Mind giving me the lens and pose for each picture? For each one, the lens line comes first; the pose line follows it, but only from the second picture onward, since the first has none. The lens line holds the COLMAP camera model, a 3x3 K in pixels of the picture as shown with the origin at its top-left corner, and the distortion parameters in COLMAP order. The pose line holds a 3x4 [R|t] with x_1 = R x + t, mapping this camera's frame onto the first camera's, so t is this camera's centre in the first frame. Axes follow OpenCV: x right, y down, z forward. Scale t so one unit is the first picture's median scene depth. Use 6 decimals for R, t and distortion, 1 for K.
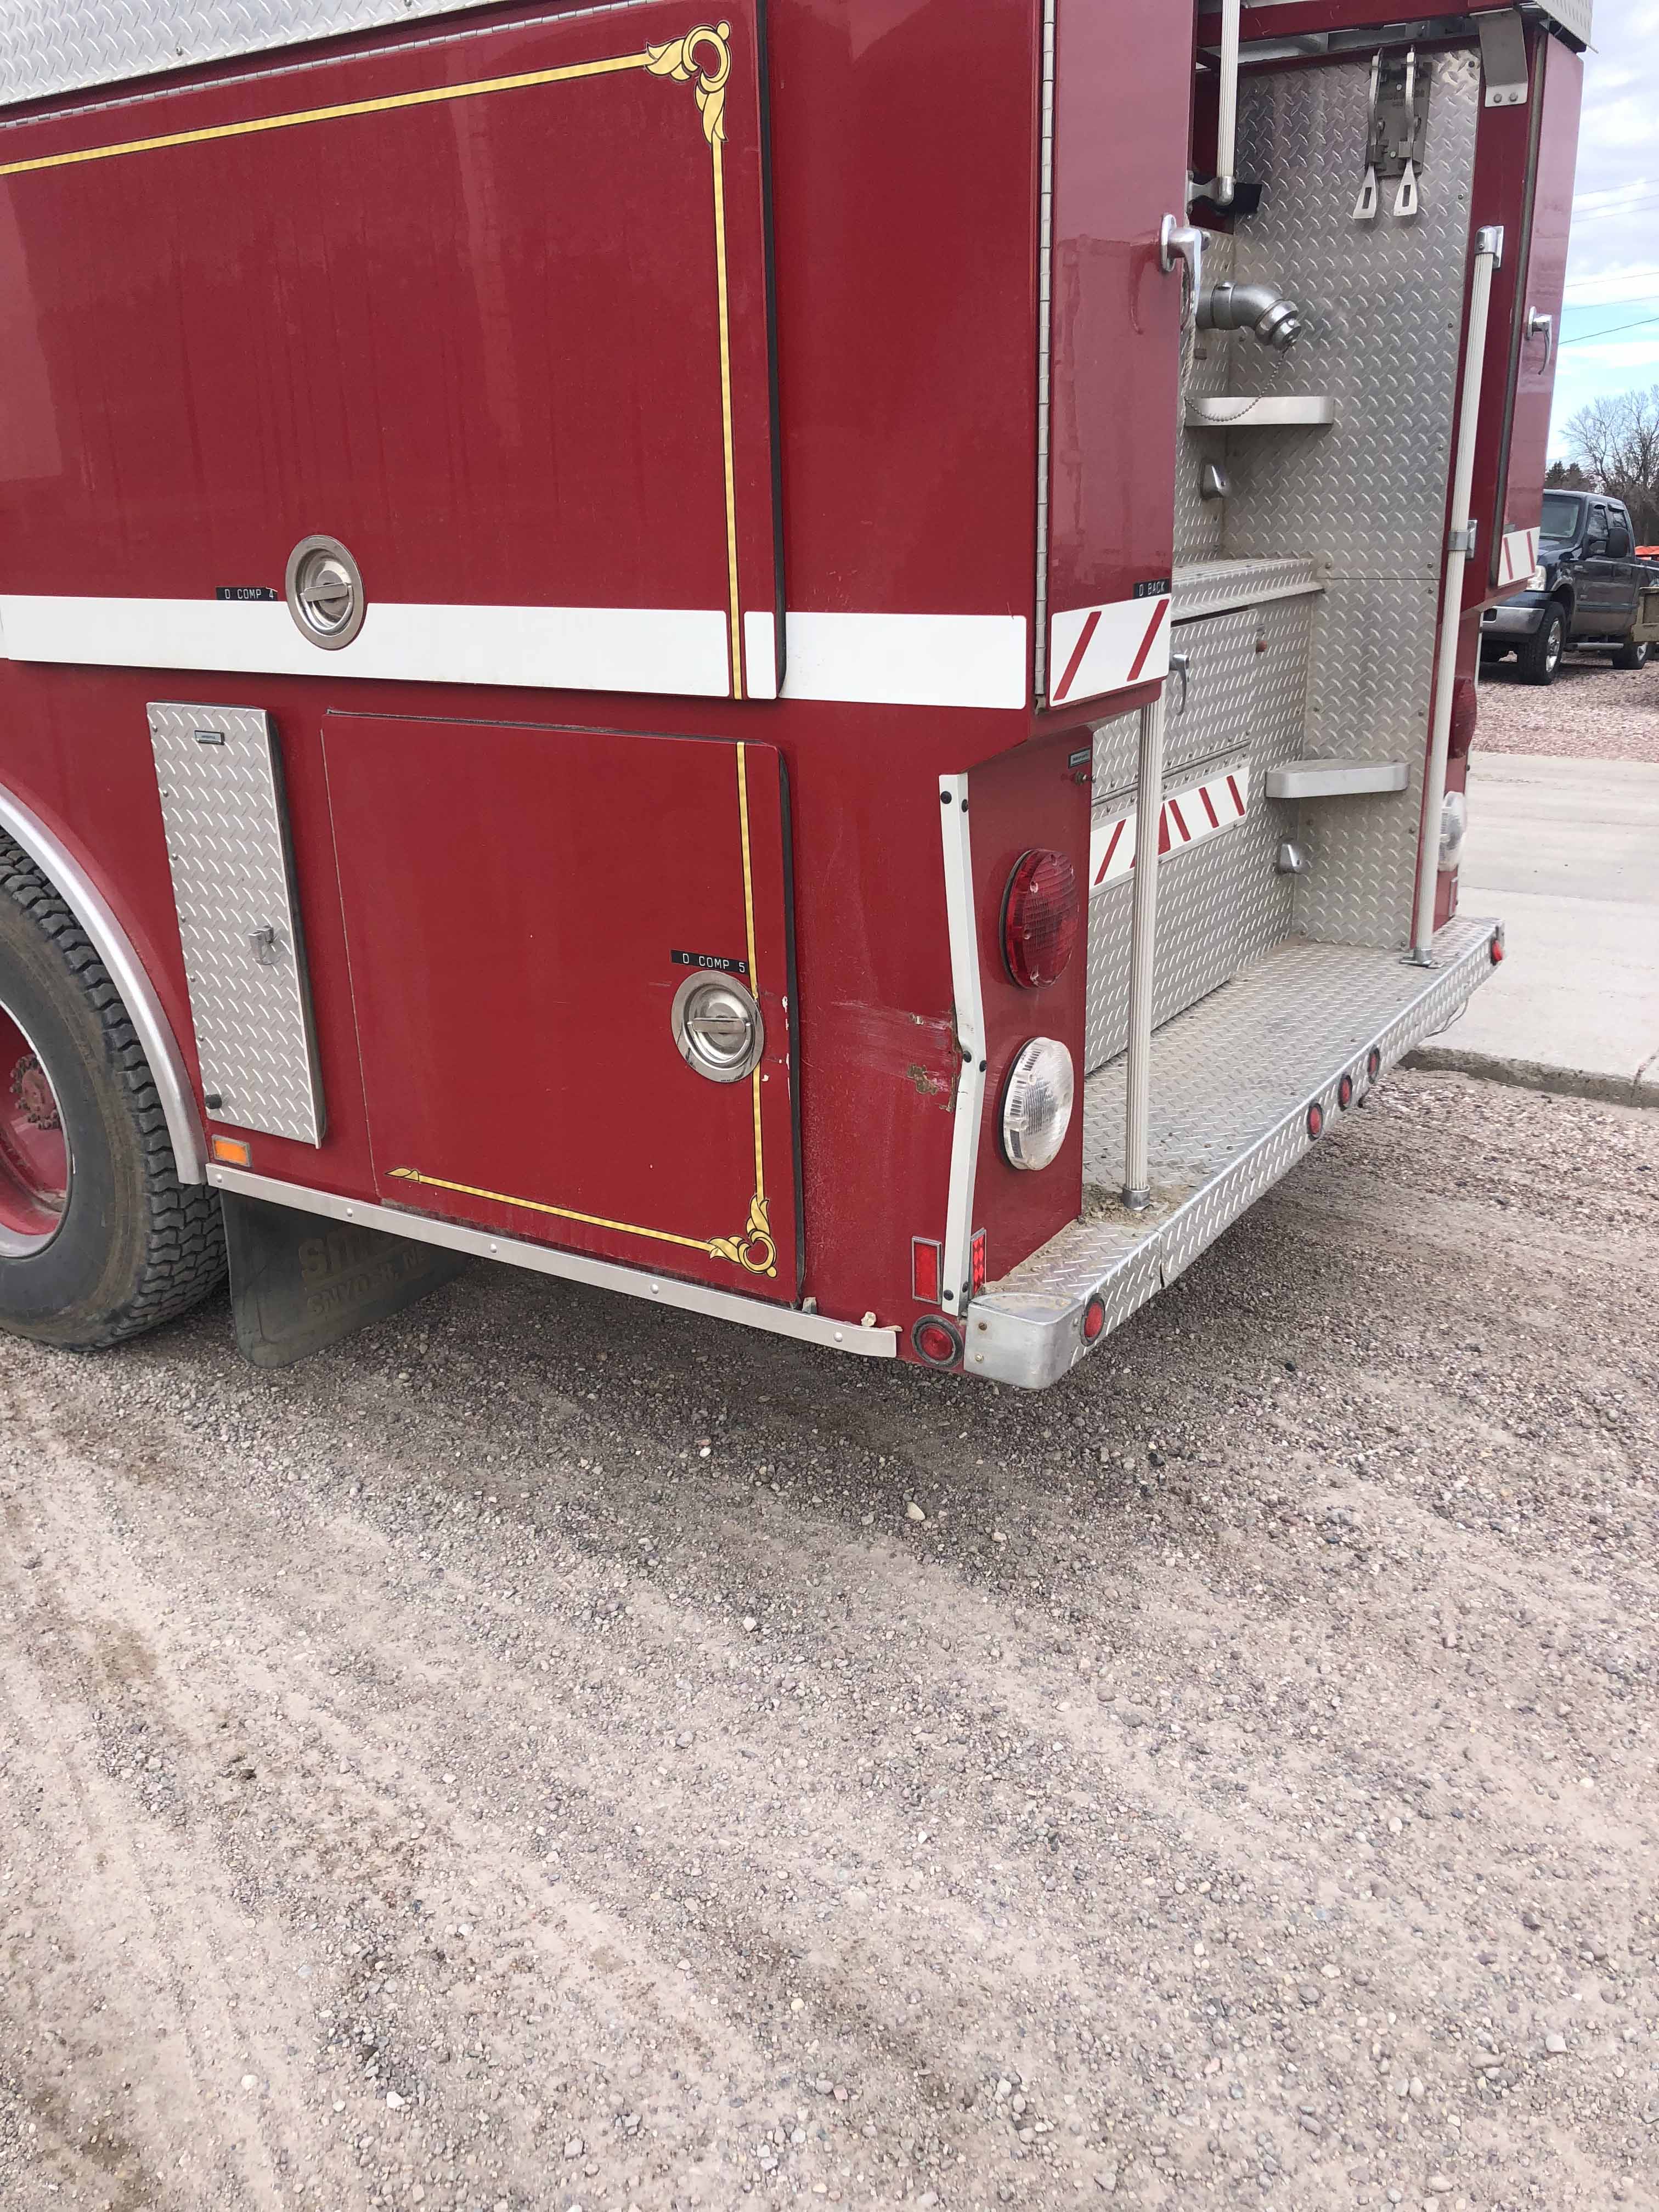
lens RADIAL K [[1794.6, 0, 838.0], [0, 1794.6, 1095.1], [0, 0, 1]] dist [0.028349, -0.036663]
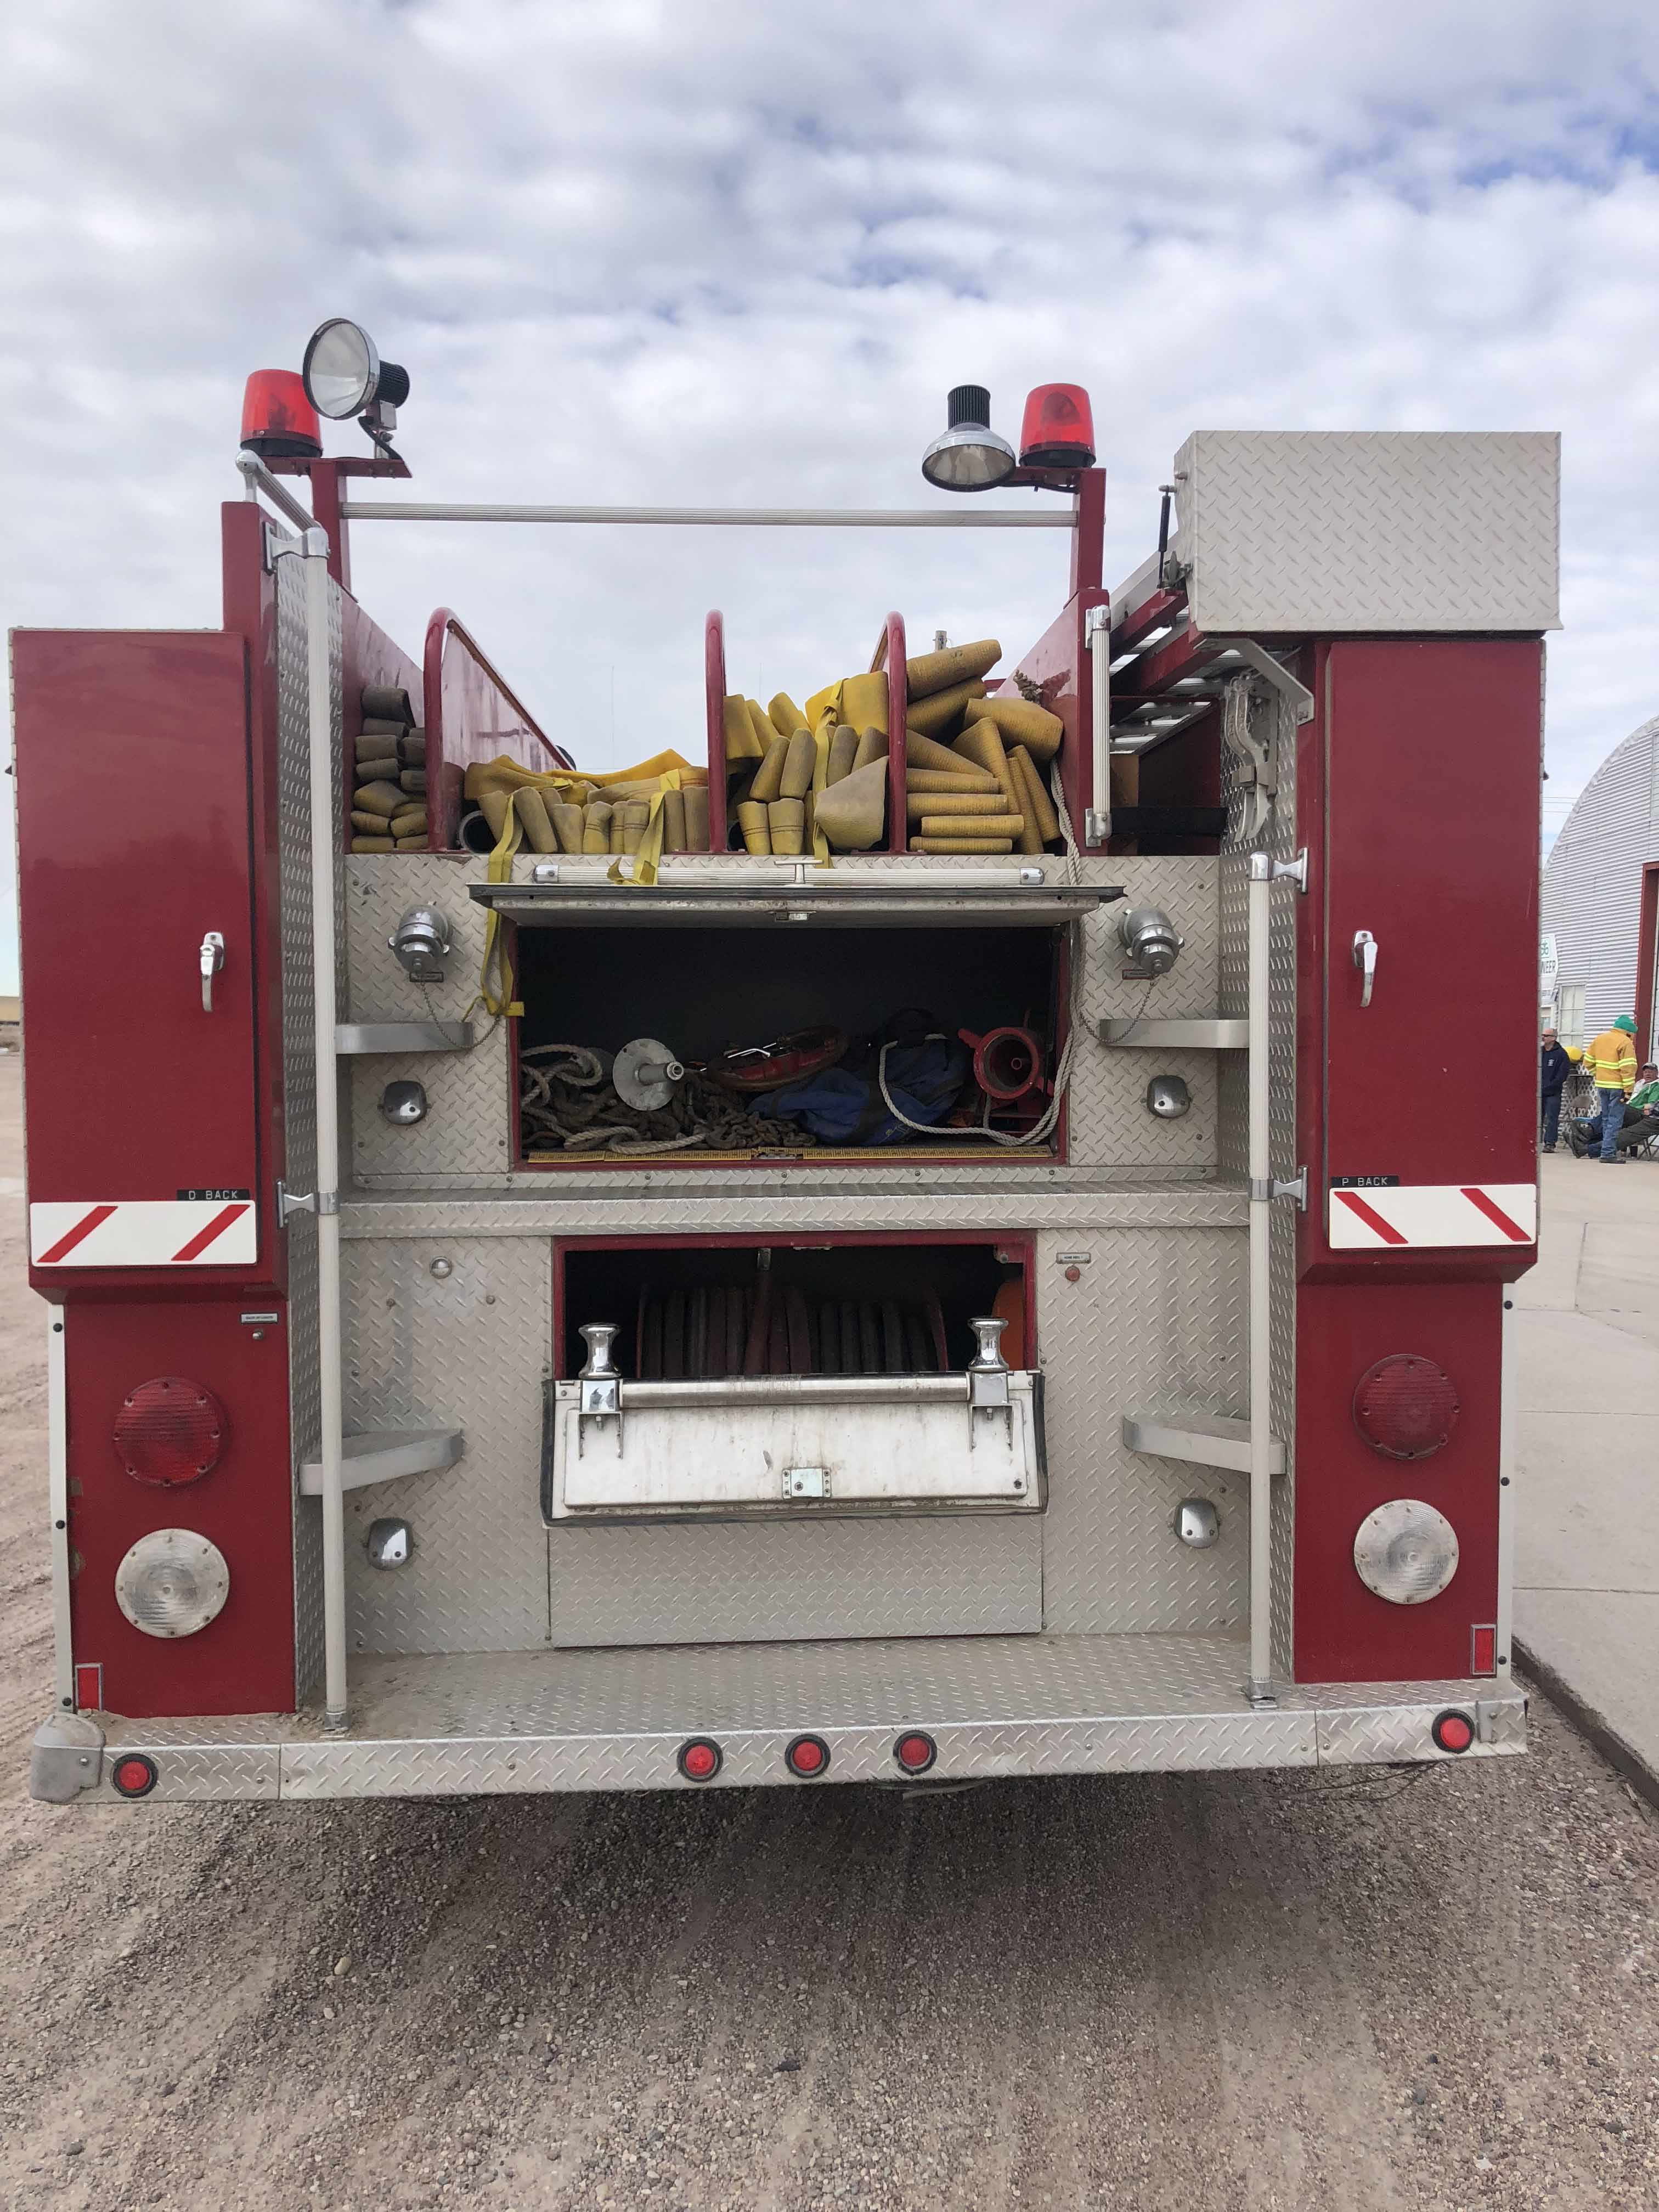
lens RADIAL K [[1794.6, 0, 838.5], [0, 1794.6, 1107.6], [0, 0, 1]] dist [0.028349, -0.036663]
pose [[0.583450, 0.067797, -0.809315, 1.254583], [-0.274619, 0.954281, -0.118037, -0.264839], [0.764311, 0.291122, 0.575393, 0.493899]]
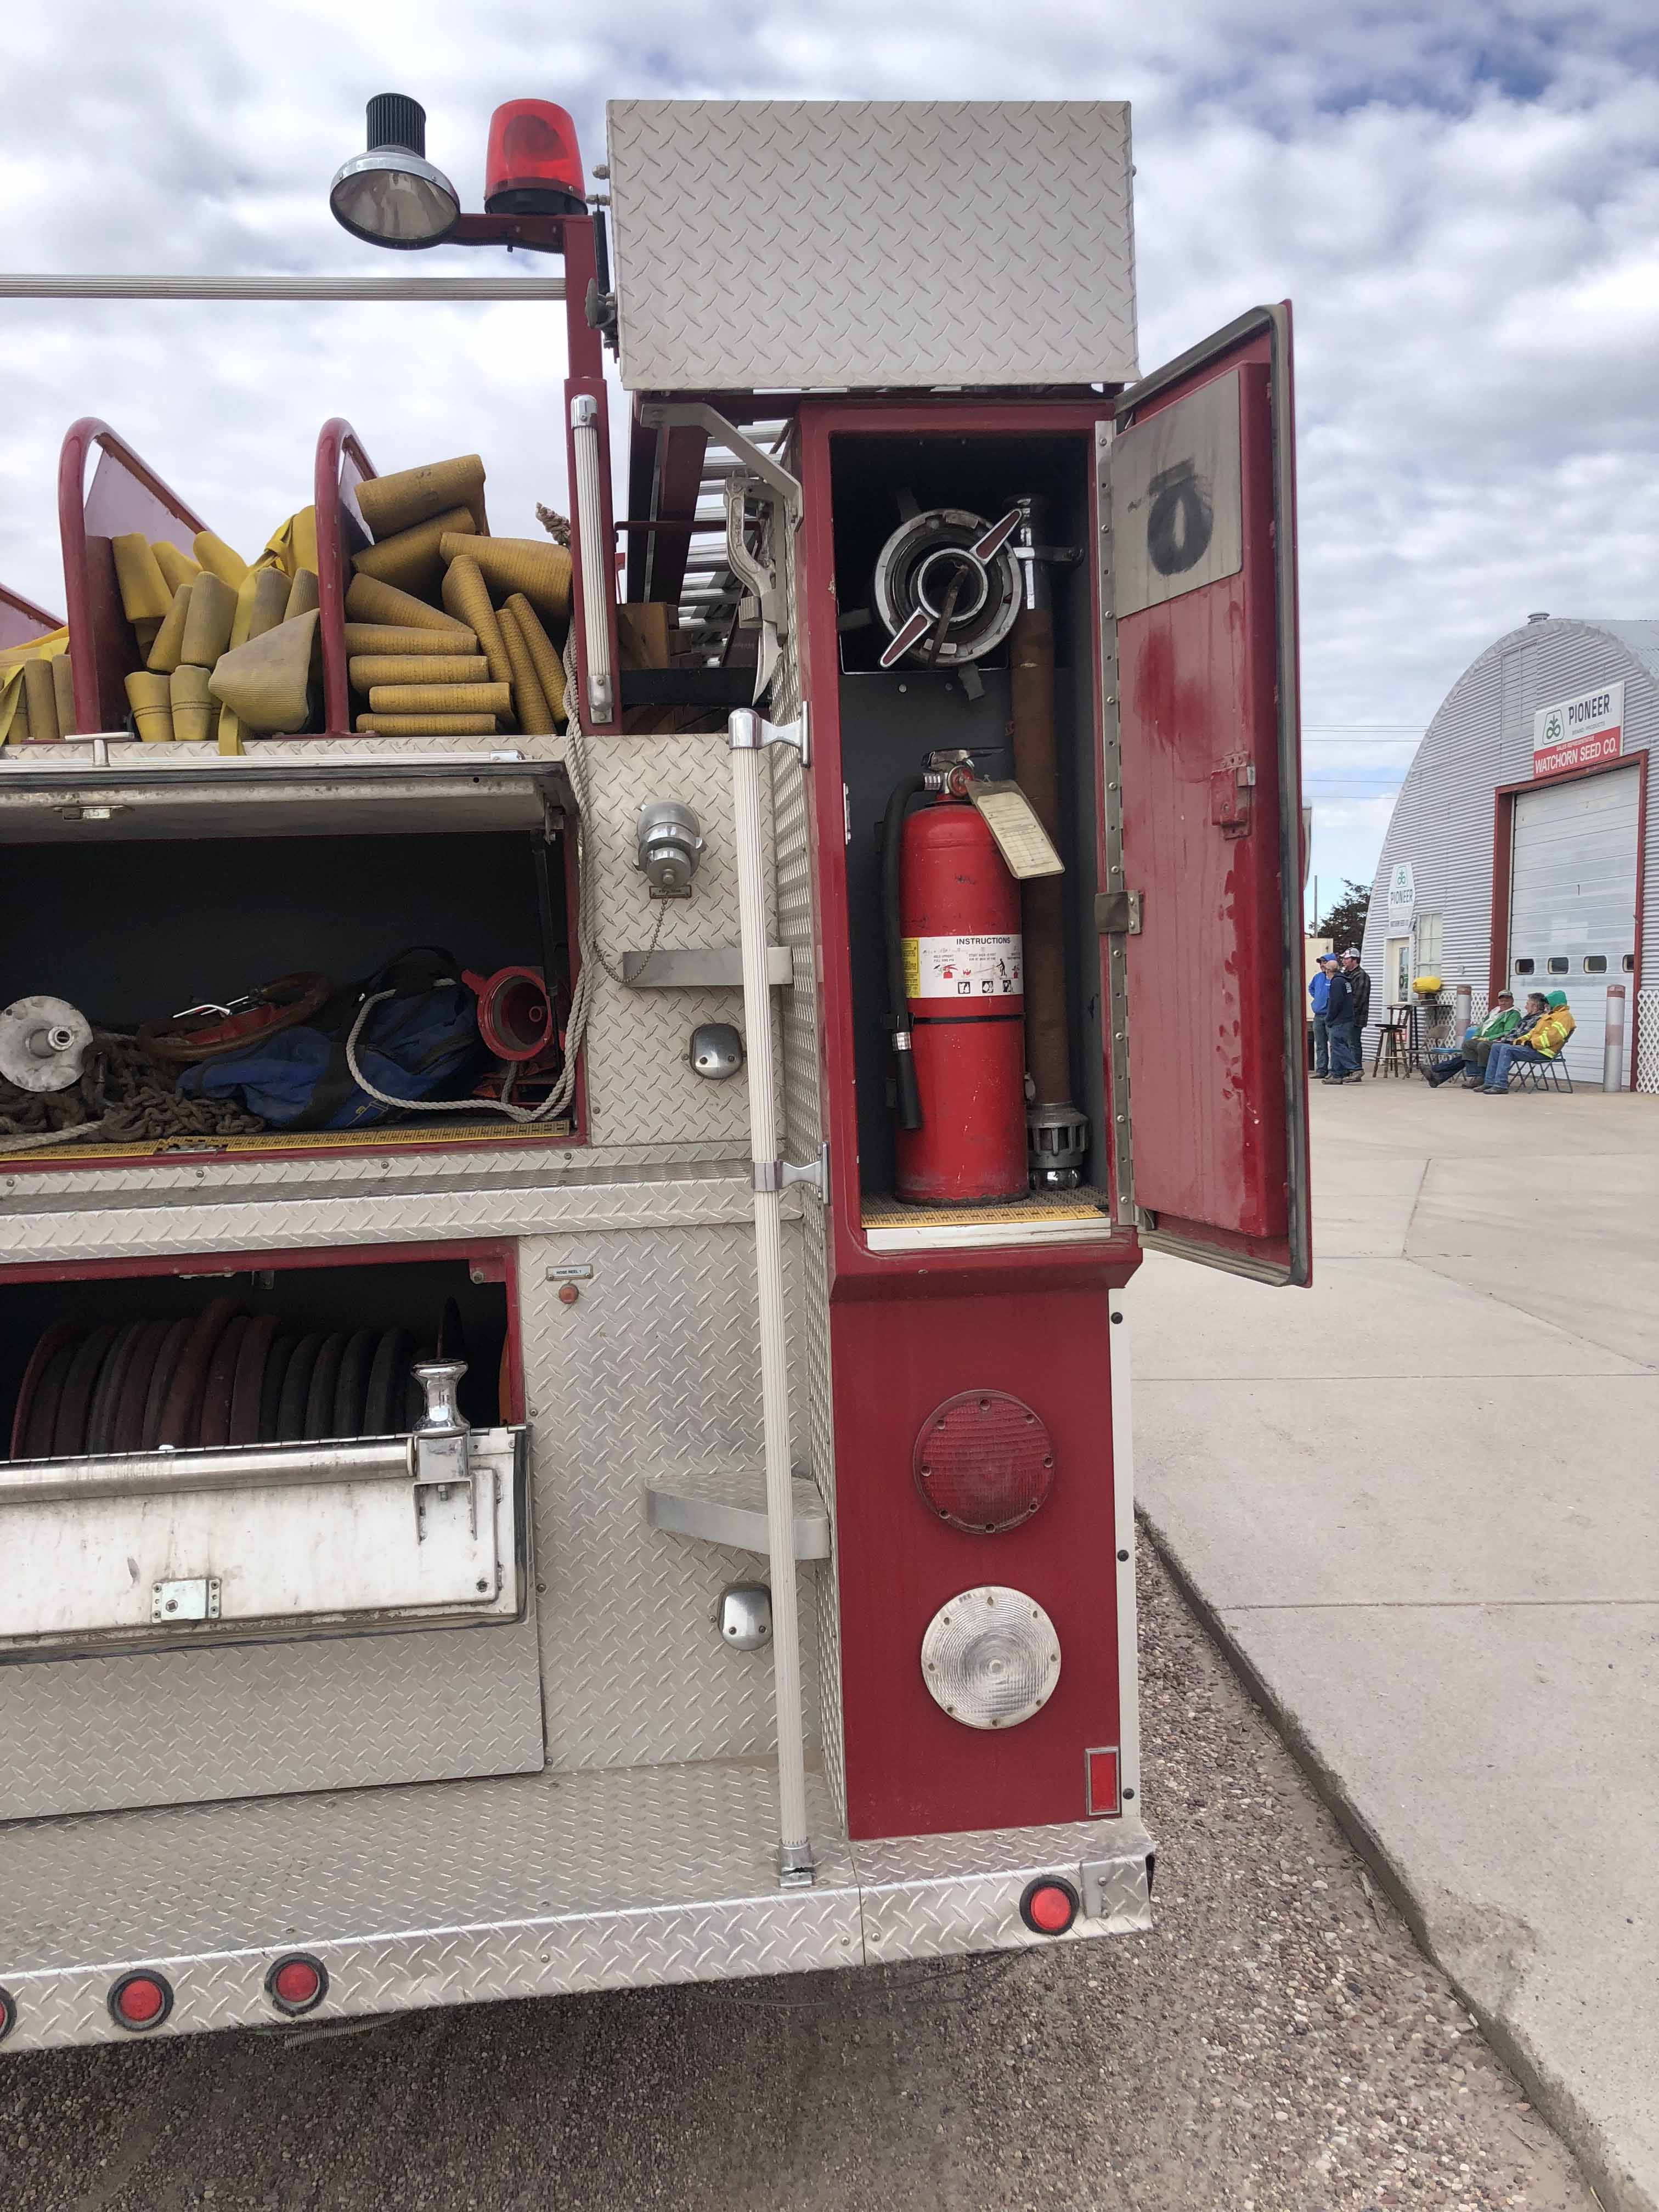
lens RADIAL K [[1794.6, 0, 827.7], [0, 1794.6, 1101.8], [0, 0, 1]] dist [0.028349, -0.036663]
pose [[0.624249, 0.064623, -0.778548, 1.147032], [-0.235371, 0.965824, -0.108555, -0.376343], [0.744926, 0.251013, 0.618125, 0.880295]]
